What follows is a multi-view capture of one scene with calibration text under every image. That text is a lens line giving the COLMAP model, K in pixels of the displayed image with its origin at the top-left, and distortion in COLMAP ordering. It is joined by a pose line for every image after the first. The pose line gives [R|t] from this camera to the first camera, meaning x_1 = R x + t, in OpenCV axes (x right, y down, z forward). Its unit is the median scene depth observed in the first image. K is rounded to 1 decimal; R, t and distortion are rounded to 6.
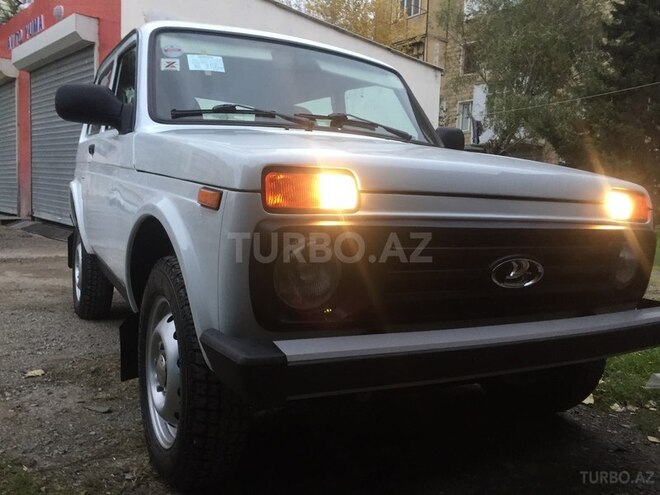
lens RADIAL K [[567.8, 0, 330.0], [0, 567.8, 247.5], [0, 0, 1]] dist [0.056359, -0.094385]
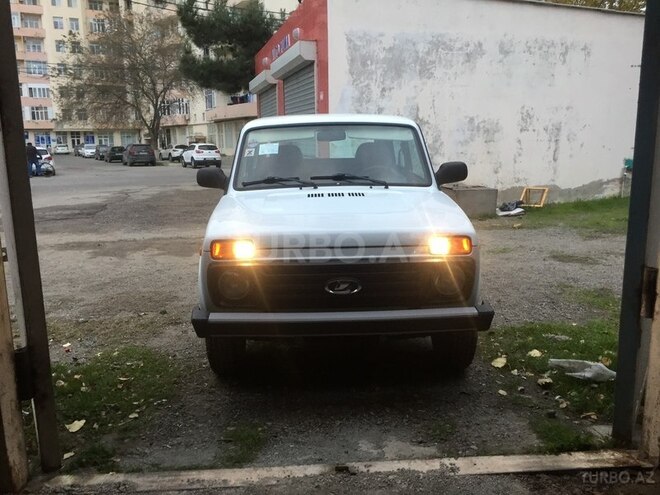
lens RADIAL K [[567.8, 0, 330.0], [0, 567.8, 247.5], [0, 0, 1]] dist [0.056359, -0.094385]
pose [[0.885848, 0.029651, -0.463027, 0.838378], [0.009750, 0.996546, 0.082470, -0.178114], [0.463873, -0.077571, 0.882499, -0.523752]]
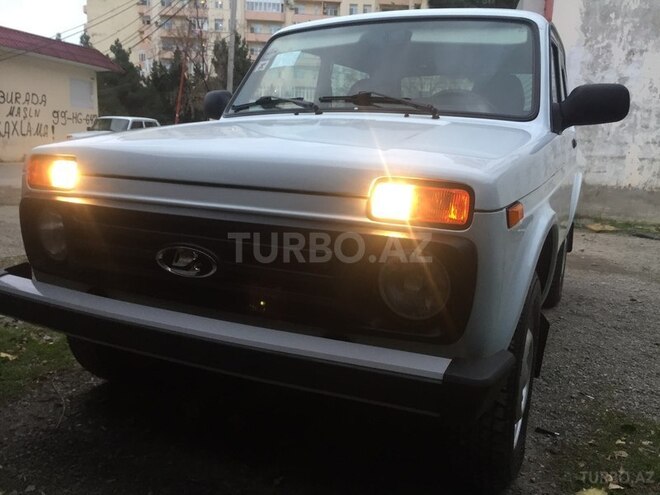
lens RADIAL K [[567.8, 0, 330.0], [0, 567.8, 247.5], [0, 0, 1]] dist [0.056359, -0.094385]
pose [[0.578508, 0.121853, -0.806523, 0.881171], [-0.088889, 0.992308, 0.086164, -0.059689], [0.810819, 0.021844, 0.584890, 0.446231]]
